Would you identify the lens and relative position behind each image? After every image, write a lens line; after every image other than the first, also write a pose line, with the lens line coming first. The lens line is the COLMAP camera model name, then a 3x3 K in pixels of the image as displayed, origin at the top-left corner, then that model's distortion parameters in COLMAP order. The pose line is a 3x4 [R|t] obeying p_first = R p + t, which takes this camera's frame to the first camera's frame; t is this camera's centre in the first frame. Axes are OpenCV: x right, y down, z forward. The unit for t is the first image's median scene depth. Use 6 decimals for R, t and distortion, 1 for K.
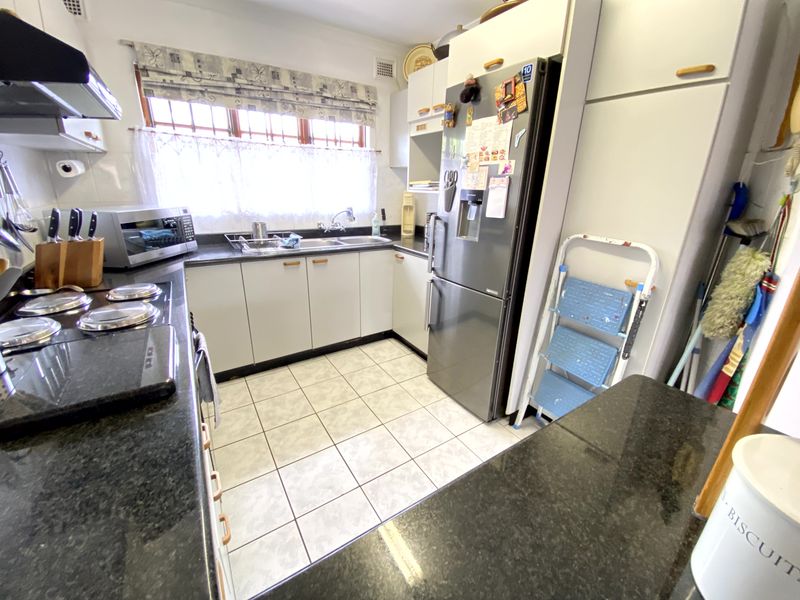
lens RADIAL K [[322.8, 0, 400.0], [0, 322.8, 300.0], [0, 0, 1]] dist [0.018819, -0.019064]
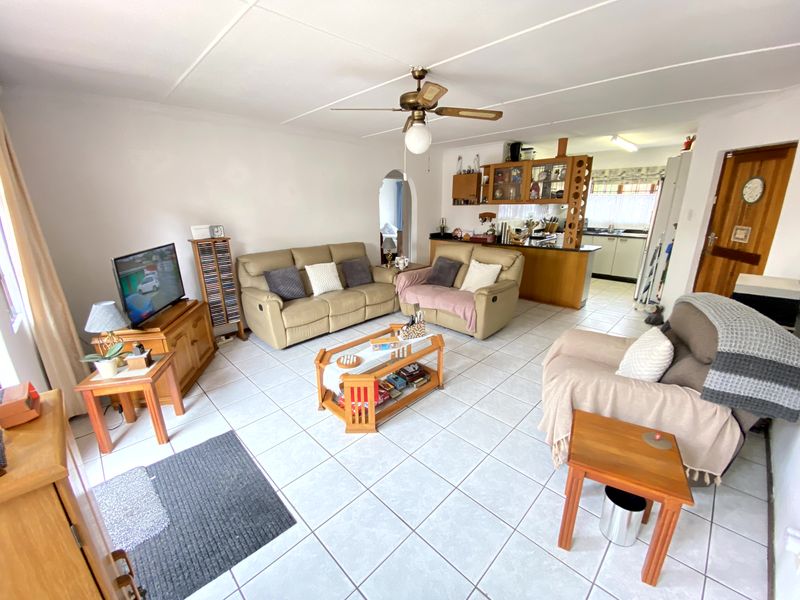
lens RADIAL K [[322.8, 0, 400.0], [0, 322.8, 300.0], [0, 0, 1]] dist [0.018819, -0.019064]
pose [[0.202766, 0.262534, -0.943378, 2.126418], [-0.314396, 0.929839, 0.191191, 0.423106], [0.927384, 0.257827, 0.271079, -1.337201]]
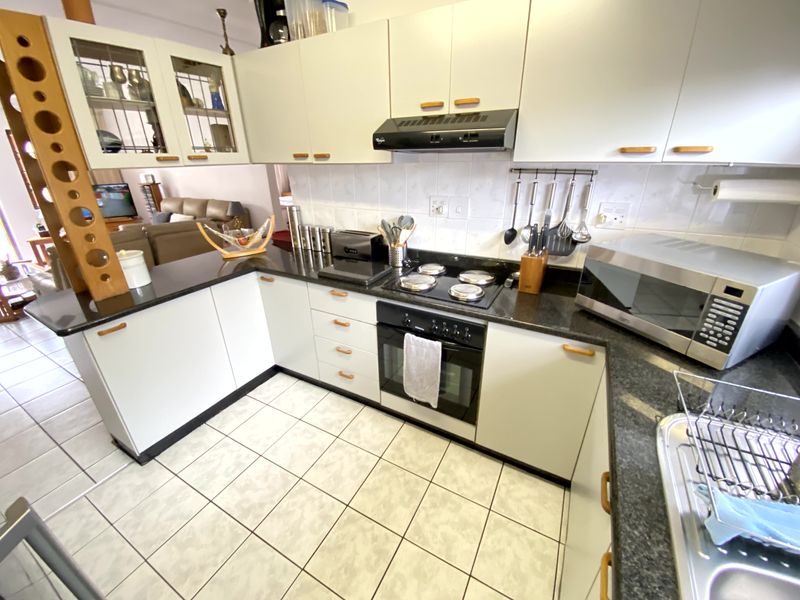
lens RADIAL K [[322.8, 0, 400.0], [0, 322.8, 300.0], [0, 0, 1]] dist [0.018819, -0.019064]
pose [[-0.883040, 0.187715, -0.430120, -0.042835], [-0.157704, 0.744527, 0.648698, -0.460710], [0.442006, 0.640658, -0.627844, 1.025789]]
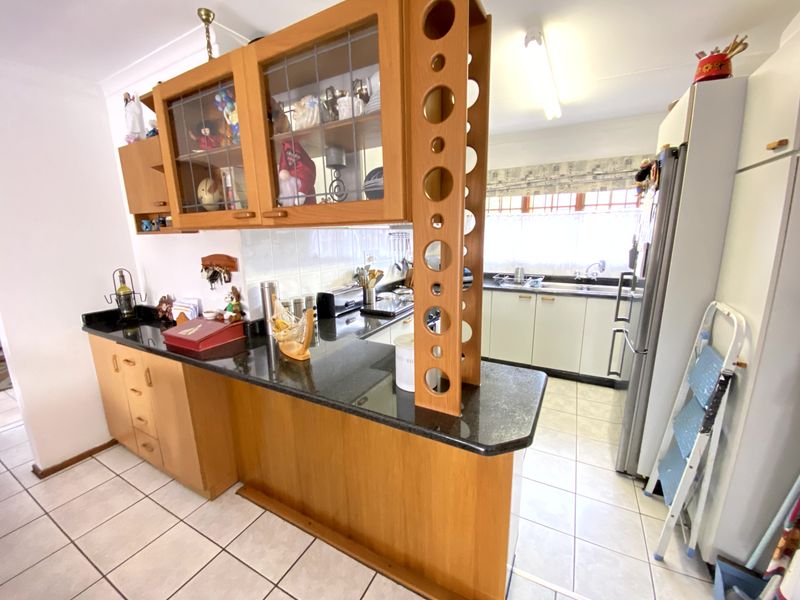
lens RADIAL K [[322.8, 0, 400.0], [0, 322.8, 300.0], [0, 0, 1]] dist [0.018819, -0.019064]
pose [[0.479606, 0.156392, -0.863435, 0.650474], [-0.269833, 0.962596, 0.024471, 0.012799], [0.834966, 0.221246, 0.503867, -0.174134]]
